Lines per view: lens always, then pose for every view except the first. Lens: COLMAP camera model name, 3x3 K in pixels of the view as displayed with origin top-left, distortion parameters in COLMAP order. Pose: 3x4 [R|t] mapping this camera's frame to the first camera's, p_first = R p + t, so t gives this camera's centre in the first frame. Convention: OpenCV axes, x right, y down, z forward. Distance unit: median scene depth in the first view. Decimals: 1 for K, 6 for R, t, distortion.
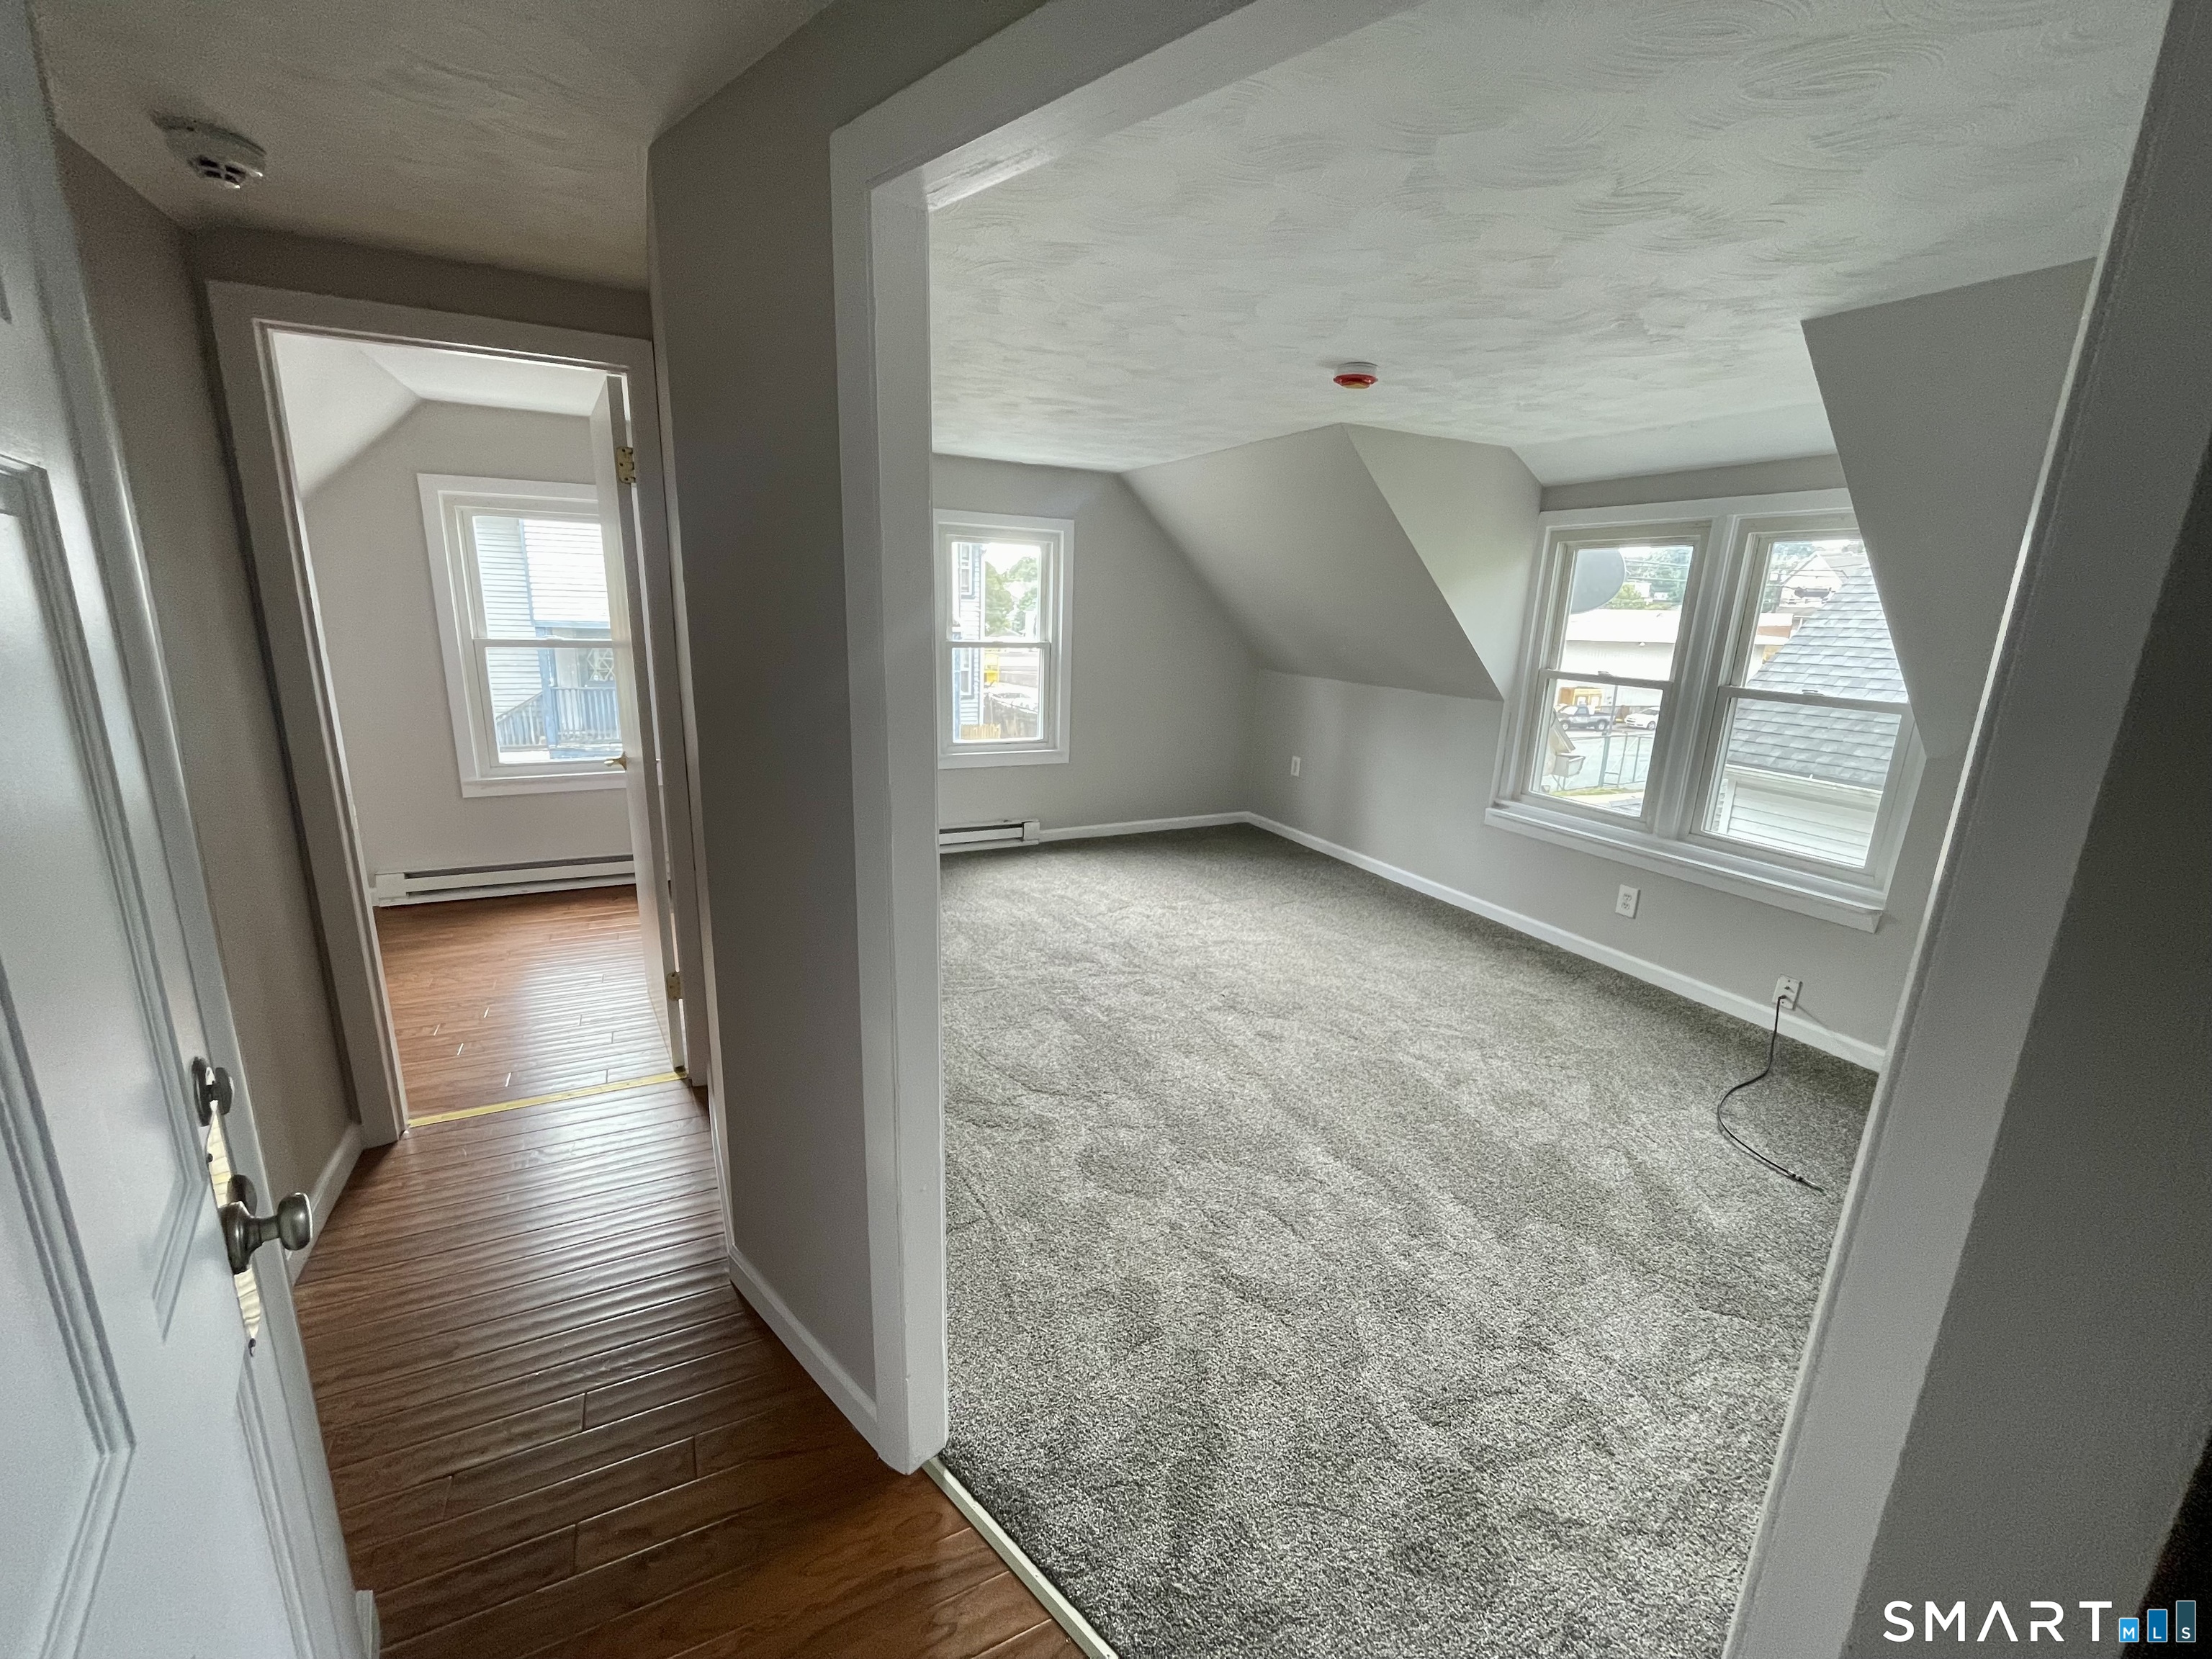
lens RADIAL K [[892.8, 0, 1105.6], [0, 892.8, 823.7], [0, 0, 1]] dist [-0.010592, -0.000042]
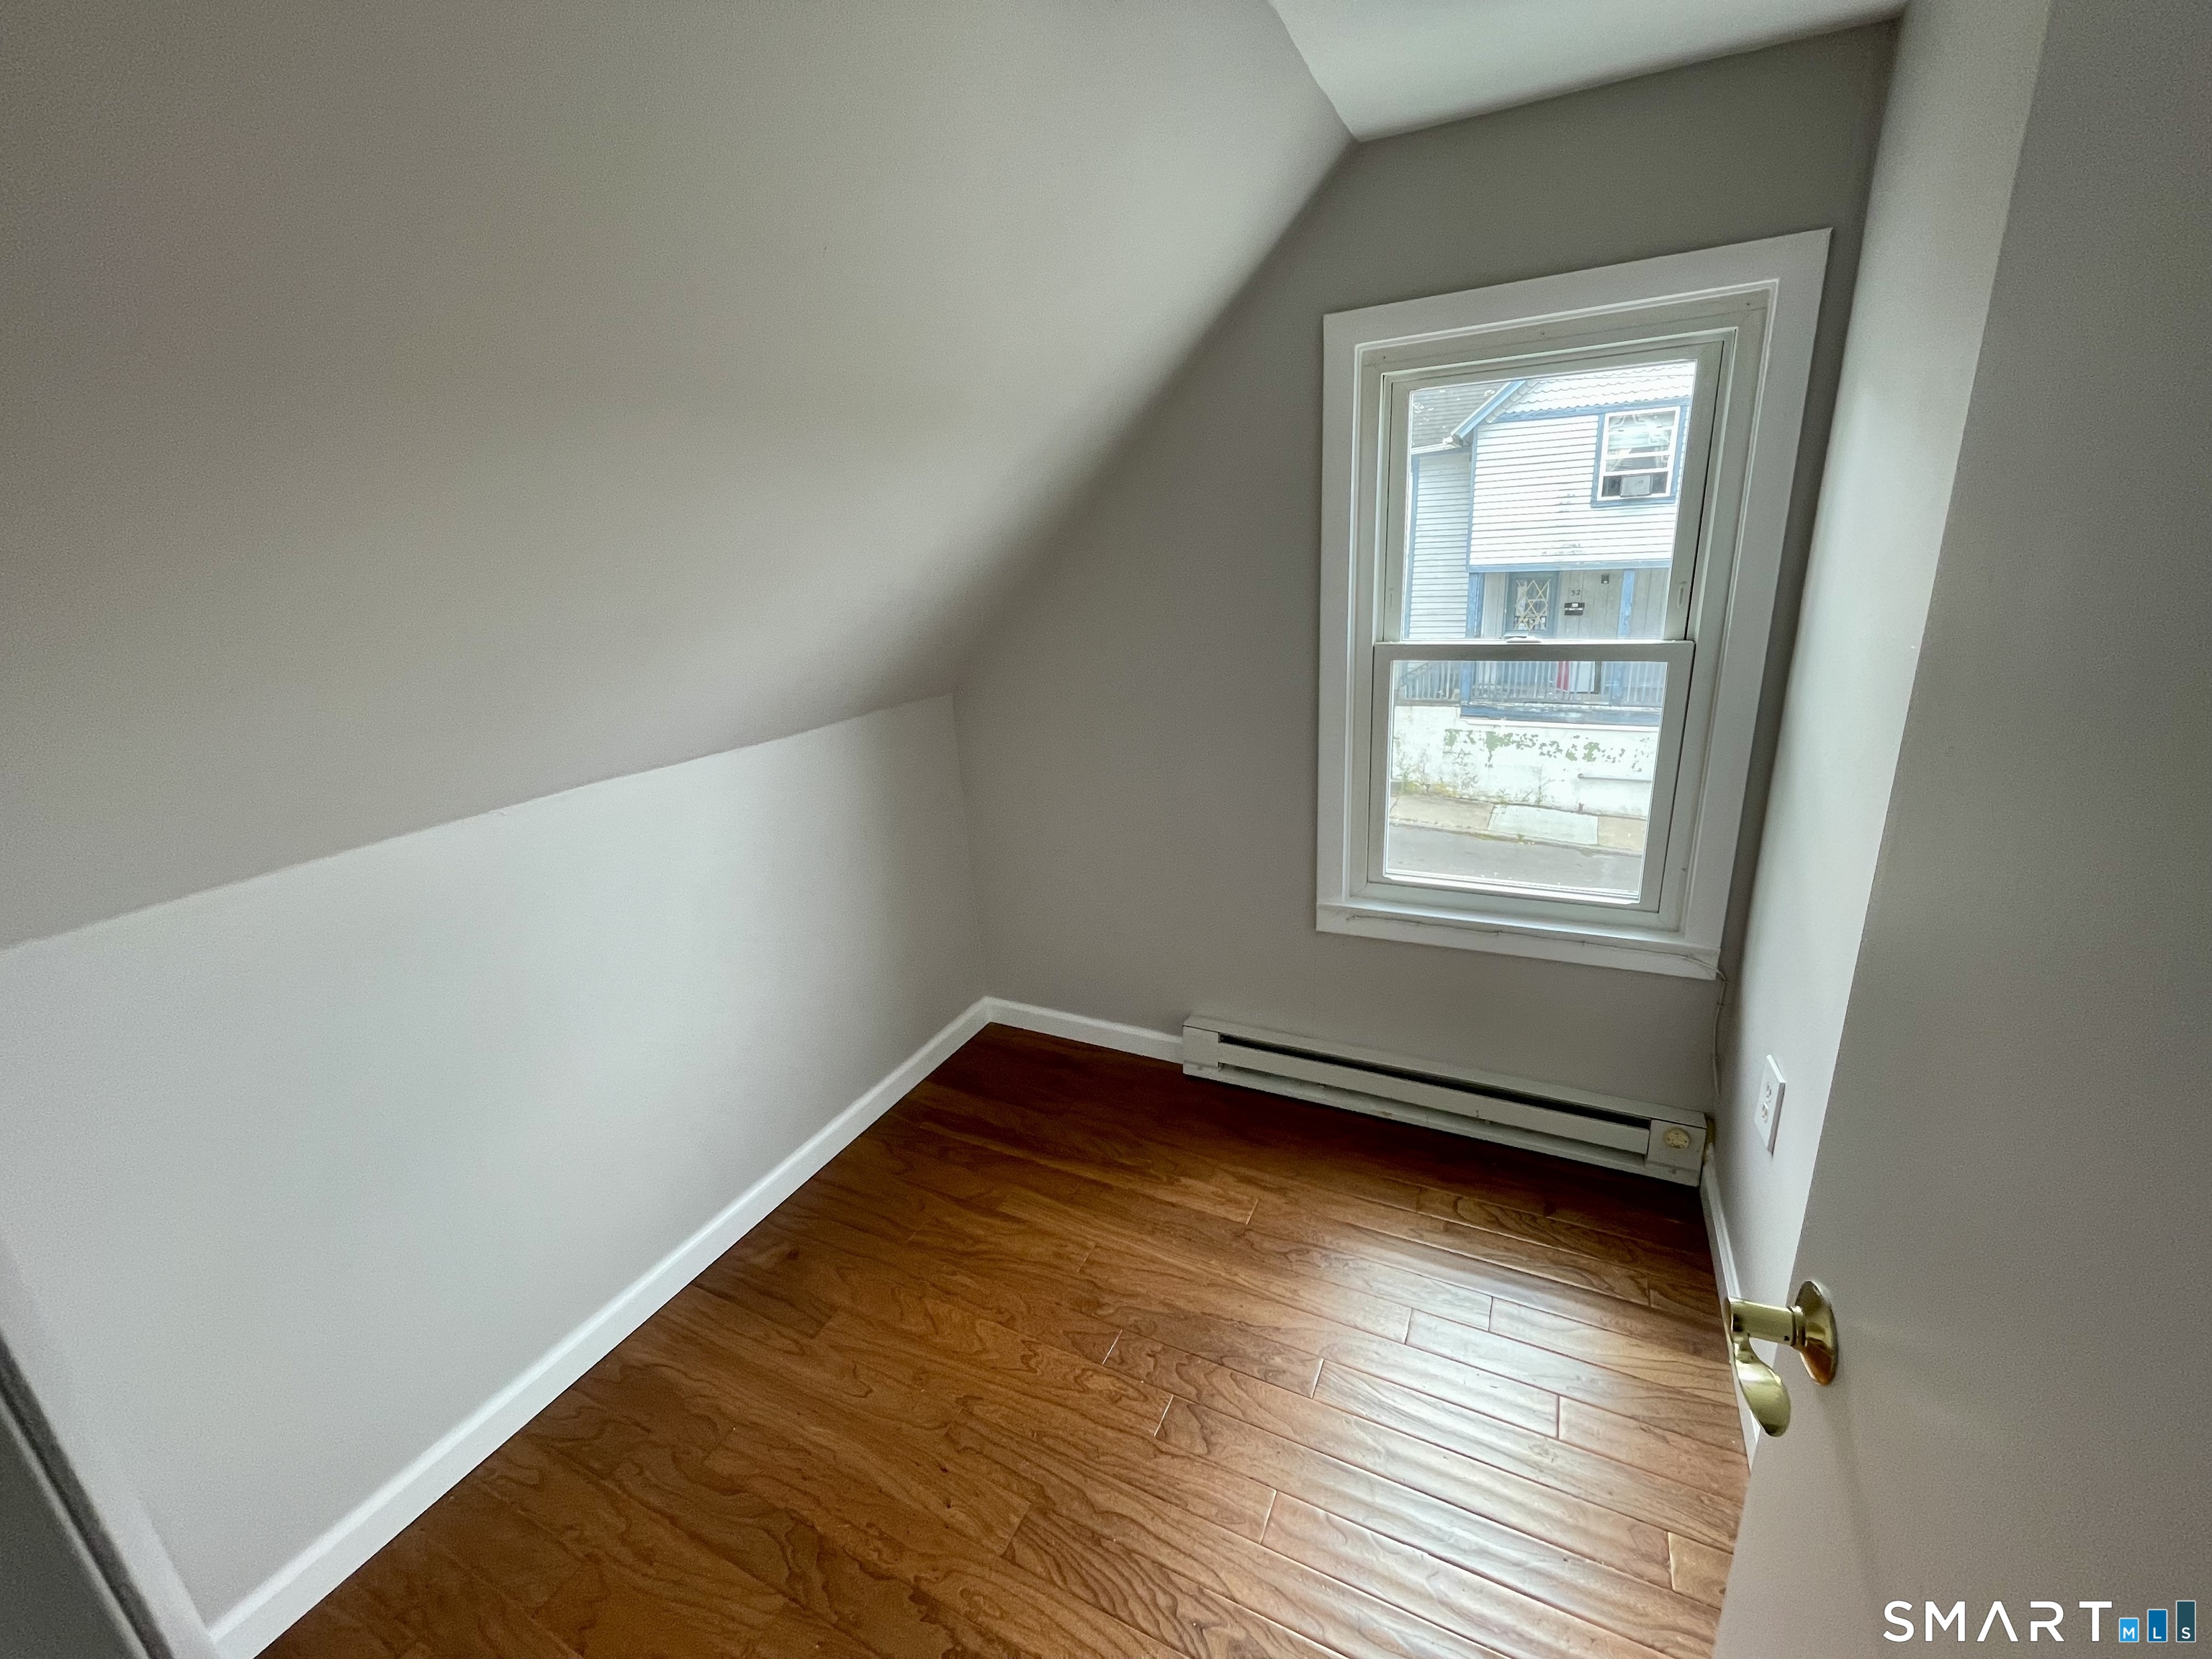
lens RADIAL K [[892.8, 0, 1105.6], [0, 892.8, 822.9], [0, 0, 1]] dist [-0.010592, -0.000042]
pose [[0.595773, 0.171942, -0.784532, -0.378562], [-0.117485, 0.984965, 0.126652, -0.150951], [0.794514, 0.016715, 0.607016, 0.557617]]
